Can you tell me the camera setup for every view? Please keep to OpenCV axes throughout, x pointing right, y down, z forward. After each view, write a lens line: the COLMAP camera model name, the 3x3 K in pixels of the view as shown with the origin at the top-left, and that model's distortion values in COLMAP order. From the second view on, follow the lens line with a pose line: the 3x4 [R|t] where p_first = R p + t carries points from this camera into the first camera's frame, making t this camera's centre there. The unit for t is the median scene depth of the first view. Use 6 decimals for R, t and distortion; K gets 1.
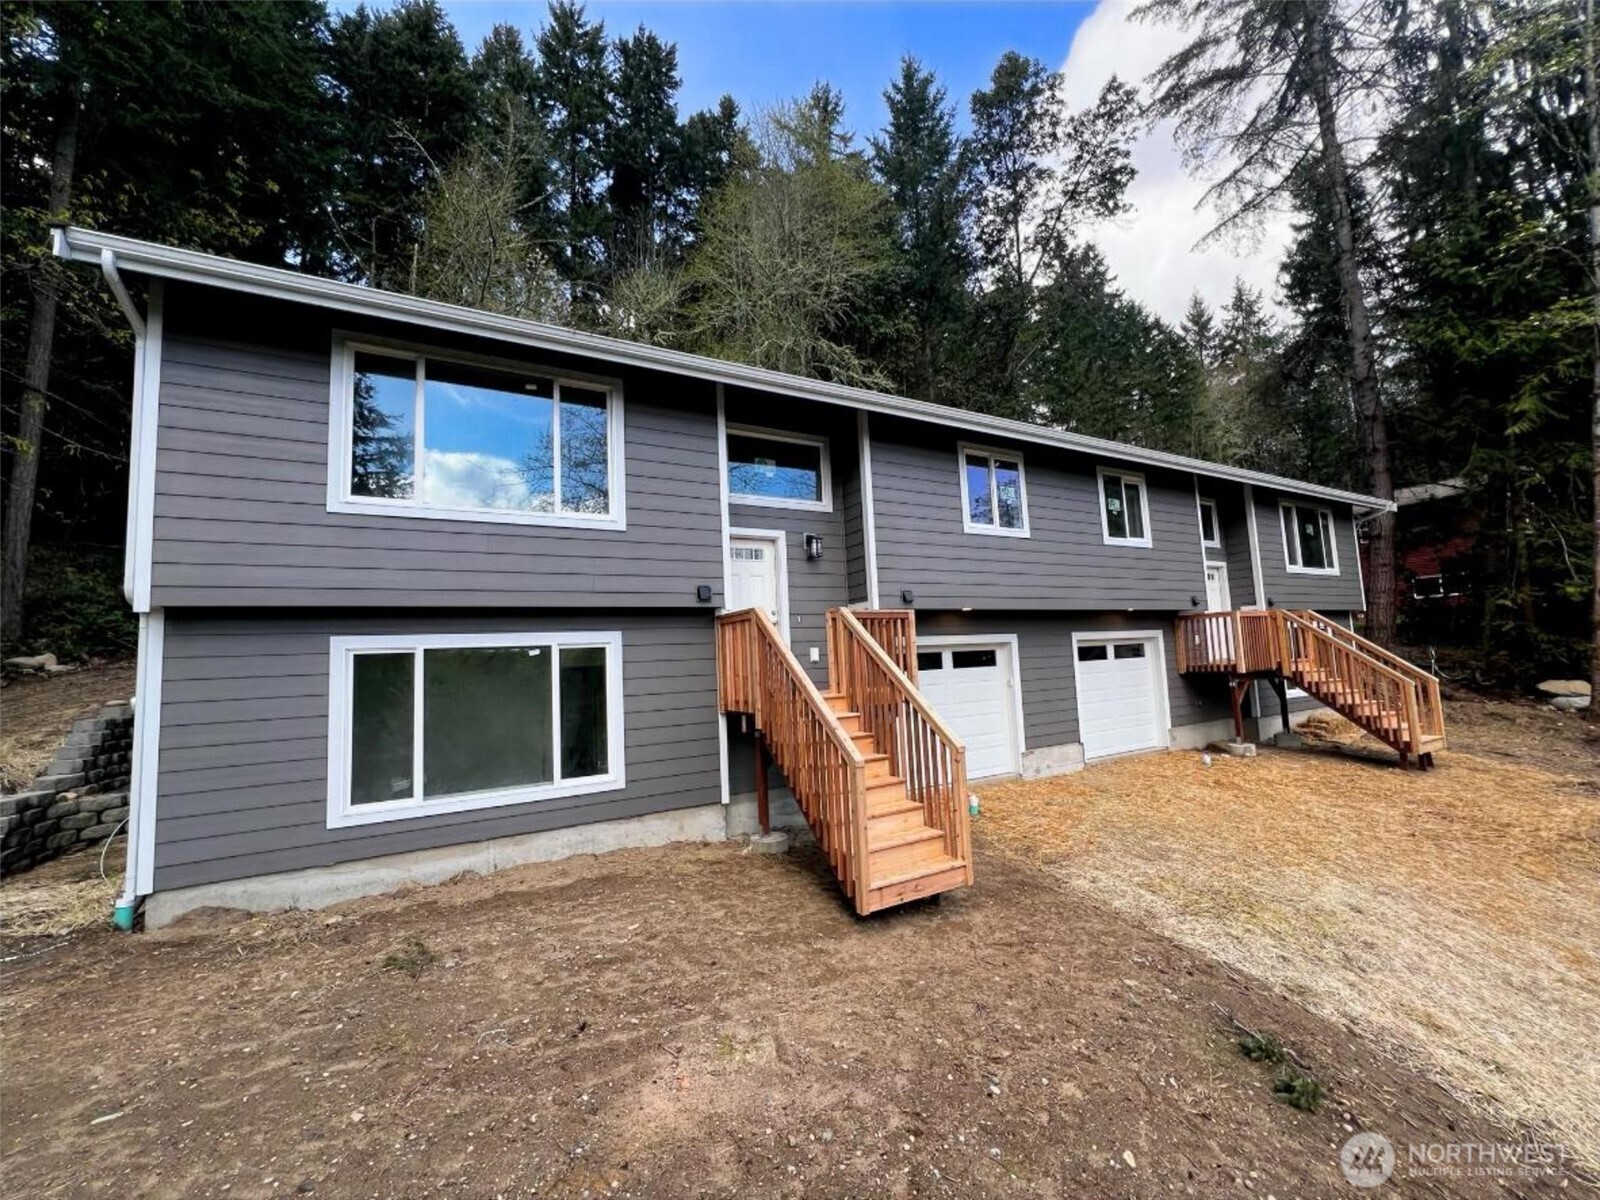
lens RADIAL K [[656.0, 0, 800.0], [0, 656.0, 600.0], [0, 0, 1]] dist [0.000791, 0.000070]
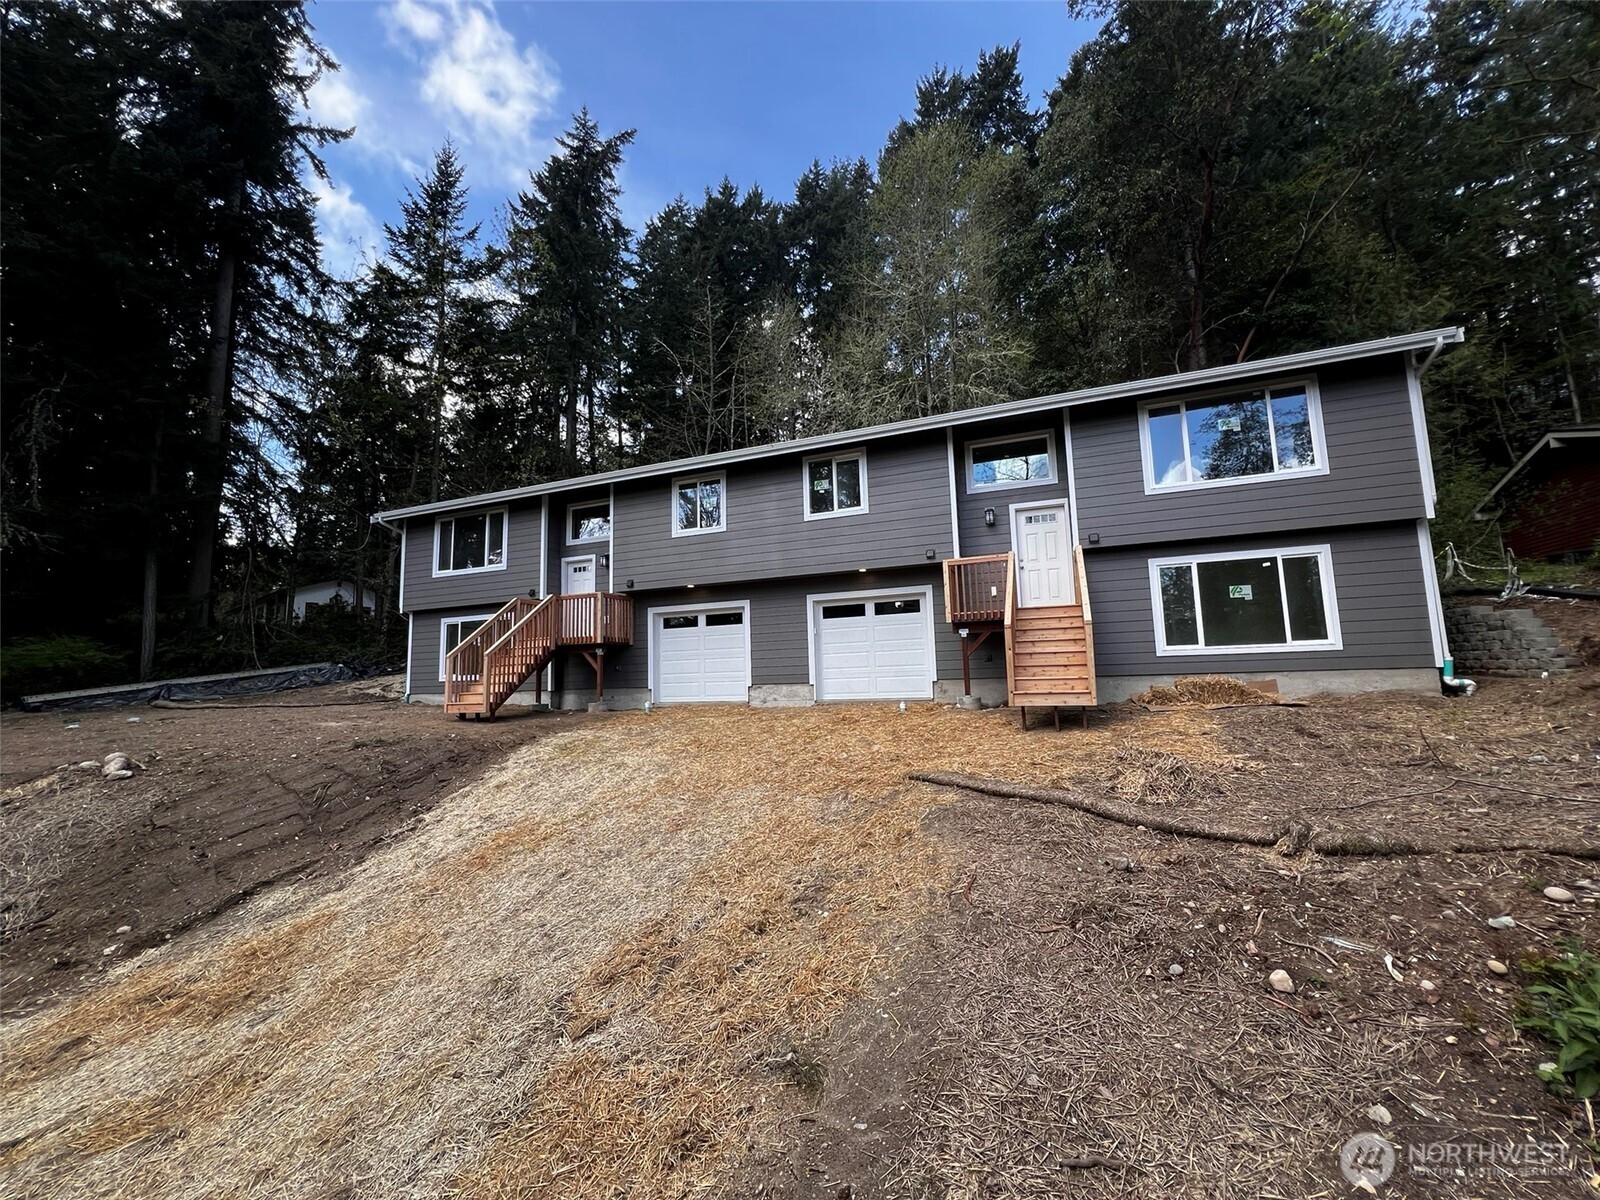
lens RADIAL K [[638.2, 0, 800.0], [0, 638.2, 600.0], [0, 0, 1]] dist [0.000041, 0.000057]
pose [[0.619606, -0.059070, -0.782687, 1.356328], [0.077216, 0.996915, -0.014110, 0.075236], [0.781105, -0.051693, 0.622256, 0.248718]]
